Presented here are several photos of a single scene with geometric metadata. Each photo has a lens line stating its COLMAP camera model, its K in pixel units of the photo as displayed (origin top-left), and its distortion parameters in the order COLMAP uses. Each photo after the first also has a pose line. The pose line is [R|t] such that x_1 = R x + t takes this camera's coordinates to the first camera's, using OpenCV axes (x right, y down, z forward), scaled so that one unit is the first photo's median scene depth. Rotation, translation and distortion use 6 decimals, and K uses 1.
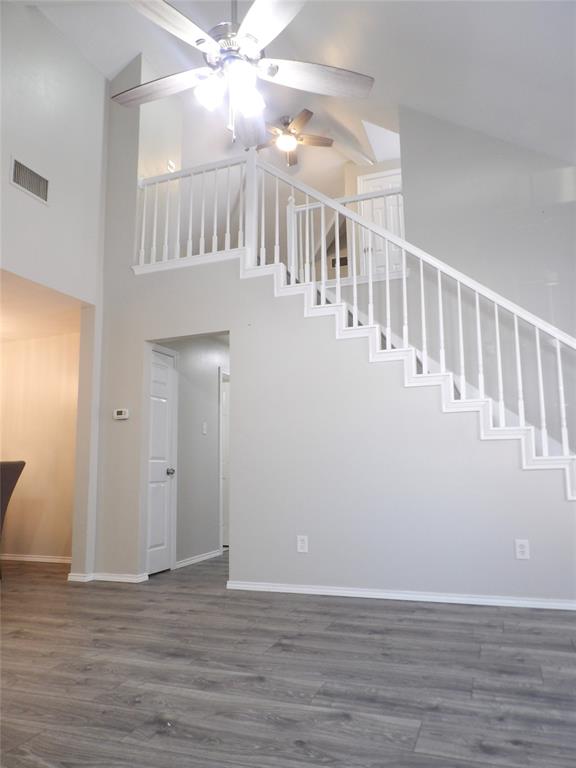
lens RADIAL K [[559.1, 0, 287.7], [0, 559.1, 384.1], [0, 0, 1]] dist [0.004802, 0.001991]
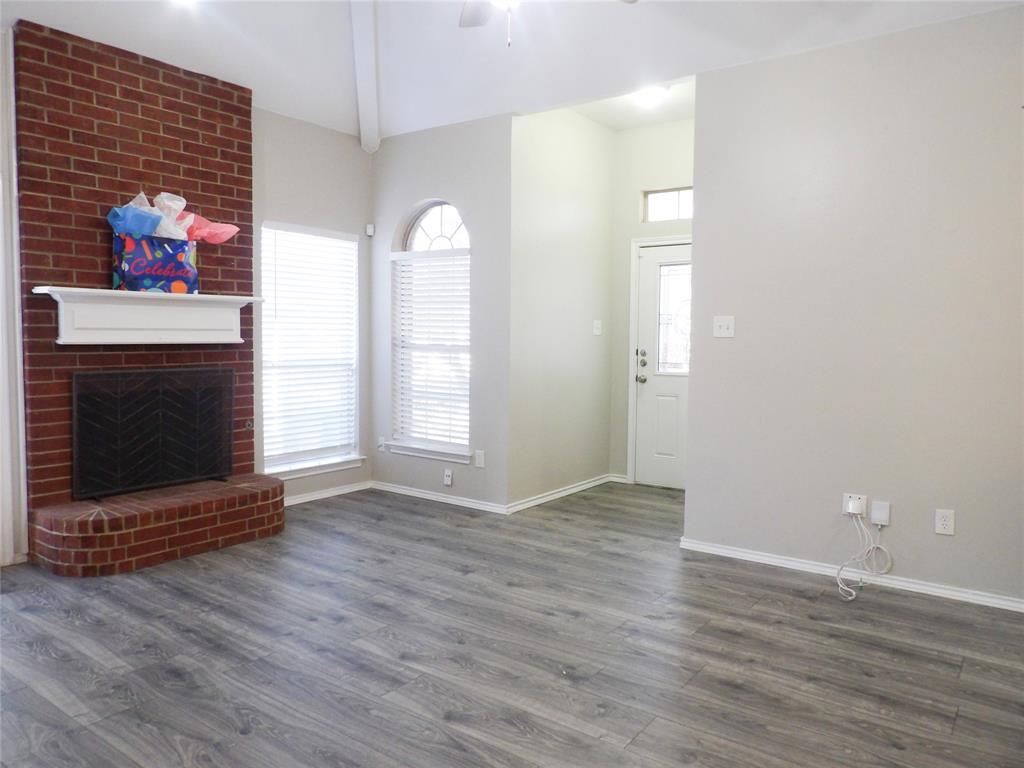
lens RADIAL K [[745.5, 0, 511.2], [0, 745.5, 383.9], [0, 0, 1]] dist [0.004802, 0.001991]
pose [[-0.965709, -0.010046, 0.259432, -0.445438], [-0.034176, 0.995475, -0.088667, 0.181558], [-0.257367, -0.094493, -0.961682, 2.282375]]
